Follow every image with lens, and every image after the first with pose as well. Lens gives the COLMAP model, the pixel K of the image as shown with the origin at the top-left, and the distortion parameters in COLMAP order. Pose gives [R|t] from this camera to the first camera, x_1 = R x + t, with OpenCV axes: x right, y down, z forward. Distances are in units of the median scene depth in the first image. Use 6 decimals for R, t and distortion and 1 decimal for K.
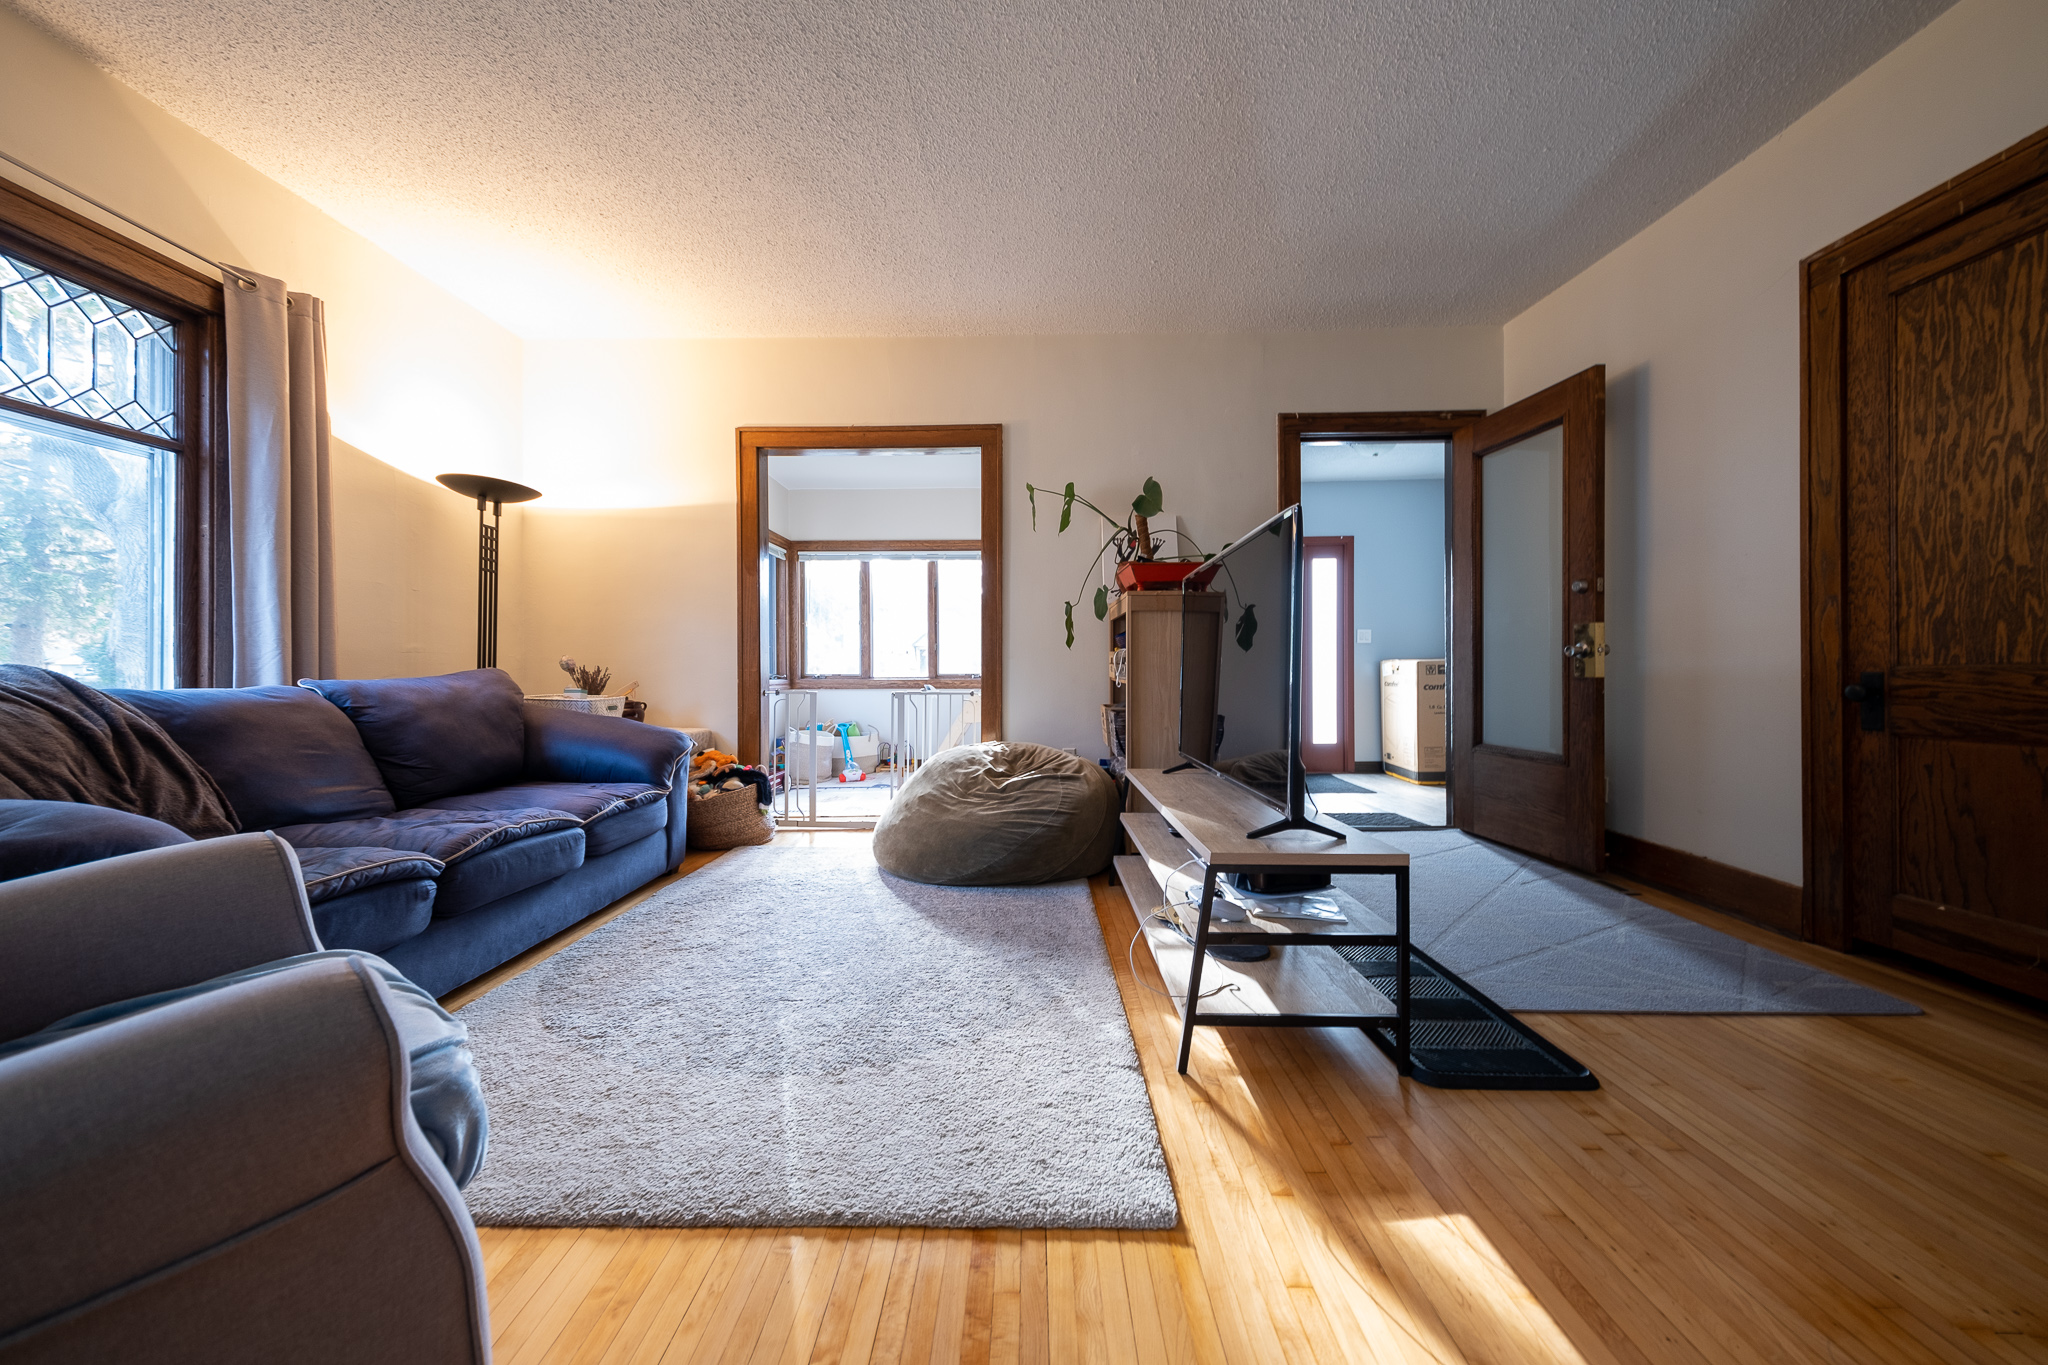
lens RADIAL K [[682.7, 0, 1022.1], [0, 682.7, 669.1], [0, 0, 1]] dist [0.001953, -0.001637]
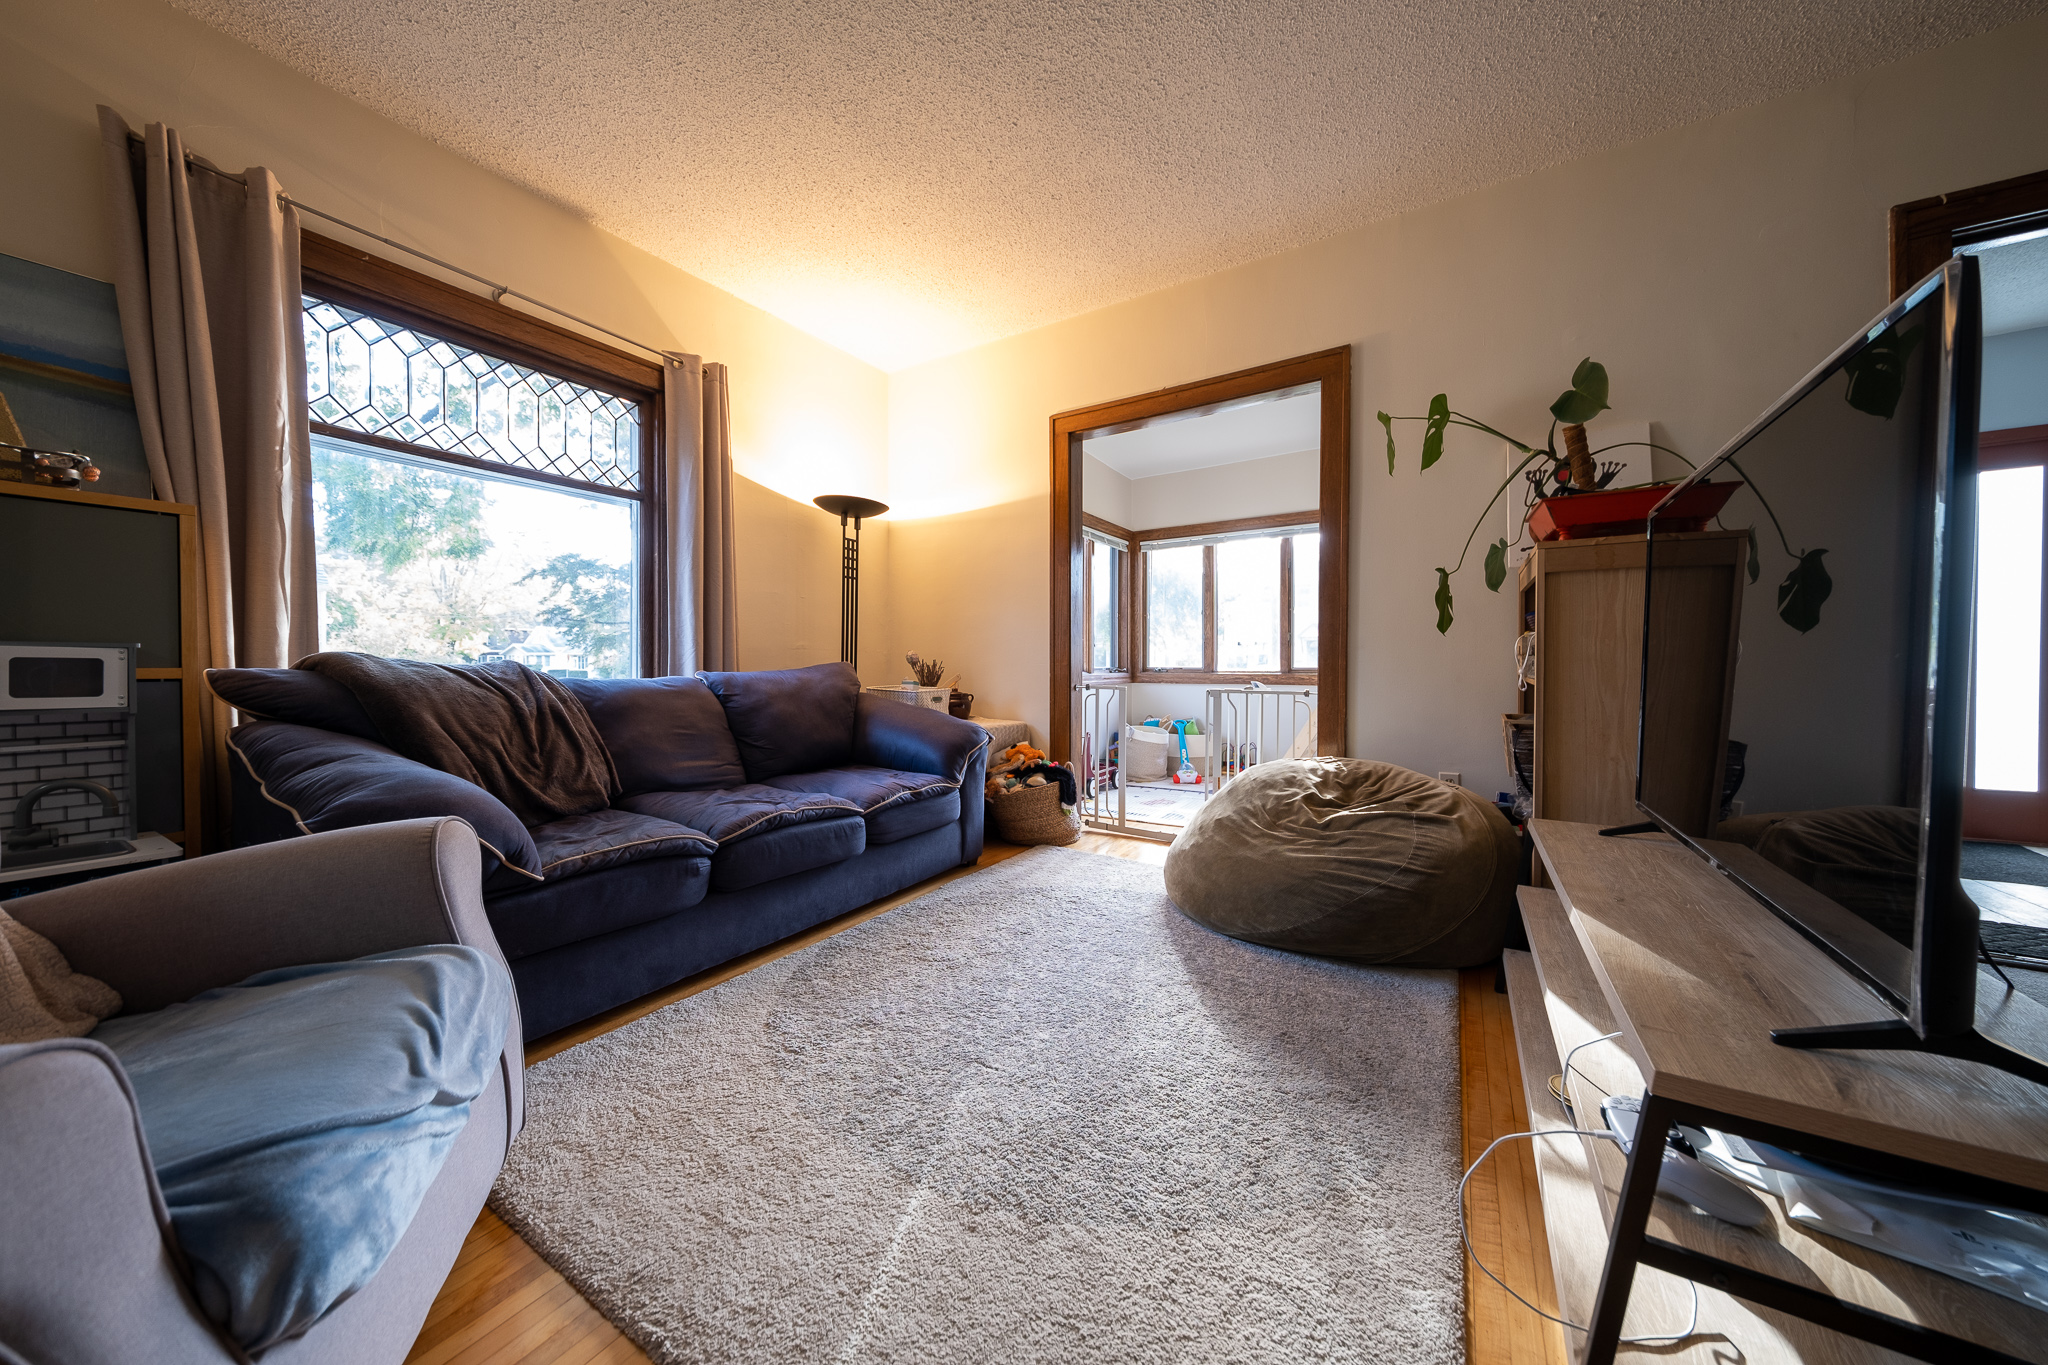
lens RADIAL K [[682.7, 0, 1020.3], [0, 682.7, 670.7], [0, 0, 1]] dist [0.001953, -0.001637]
pose [[0.854691, 0.006402, -0.519098, 0.084031], [0.000427, 0.999915, 0.013035, -0.001963], [0.519137, -0.011362, 0.854615, 0.220858]]
